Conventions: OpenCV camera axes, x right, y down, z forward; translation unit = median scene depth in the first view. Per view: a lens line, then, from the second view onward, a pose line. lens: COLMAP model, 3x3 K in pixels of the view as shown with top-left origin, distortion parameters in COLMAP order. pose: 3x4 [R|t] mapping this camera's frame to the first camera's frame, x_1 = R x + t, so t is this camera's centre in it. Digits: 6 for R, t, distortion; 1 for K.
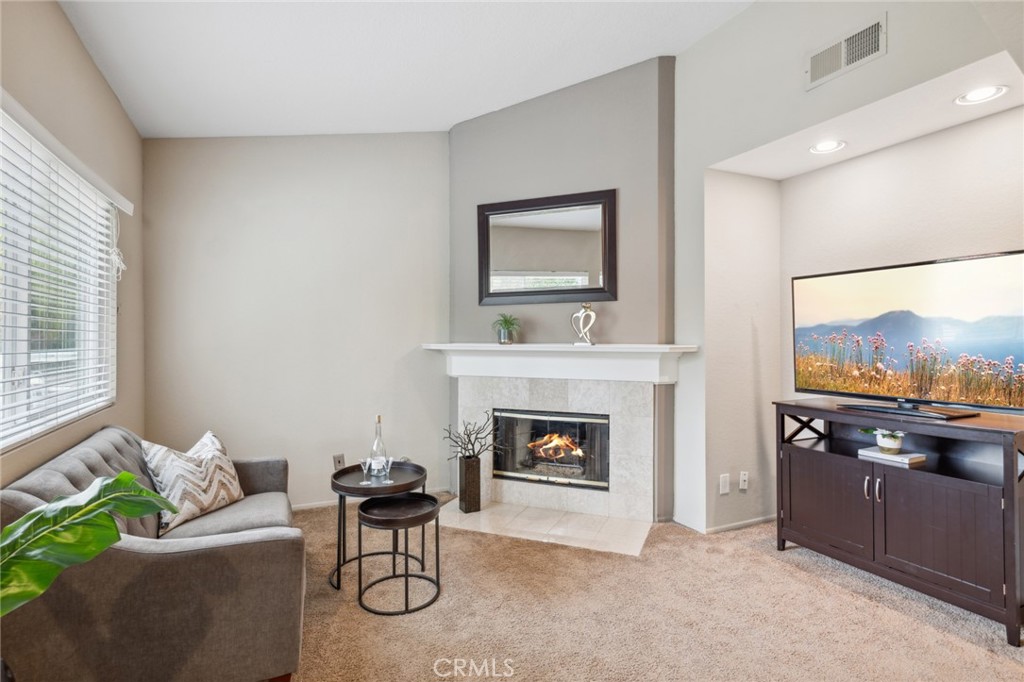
lens RADIAL K [[523.4, 0, 512.2], [0, 523.4, 341.0], [0, 0, 1]] dist [-0.000794, 0.000381]
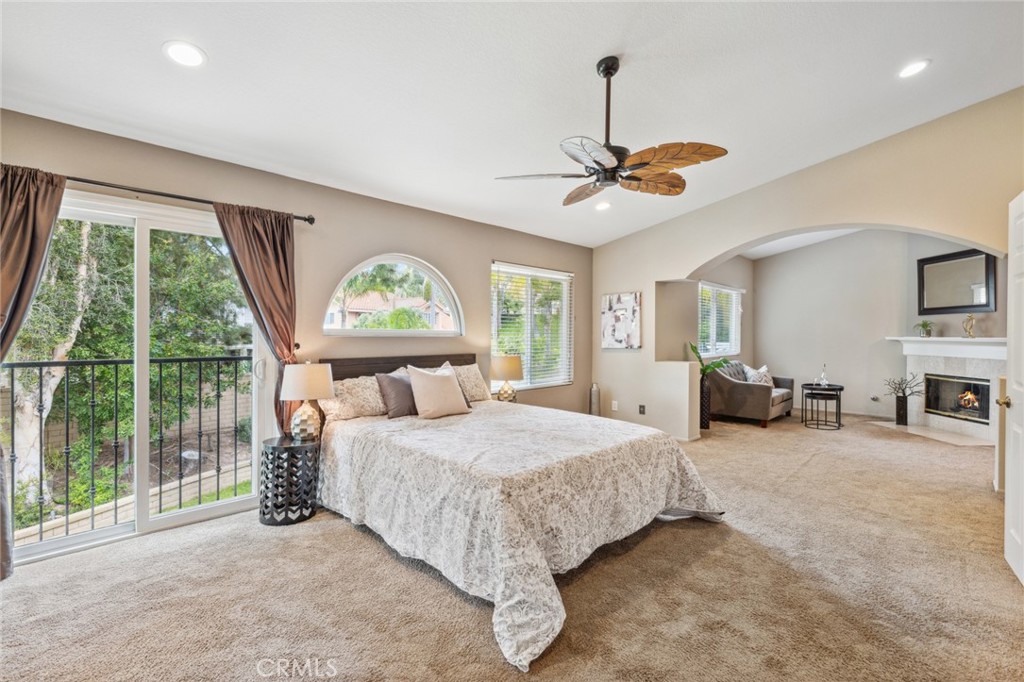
lens RADIAL K [[471.1, 0, 511.9], [0, 471.1, 336.5], [0, 0, 1]] dist [-0.000264, -0.000143]
pose [[0.364355, 0.008685, -0.931220, 0.975026], [-0.002461, 0.999962, 0.008363, -0.006899], [0.931257, -0.000756, 0.364363, -0.926787]]
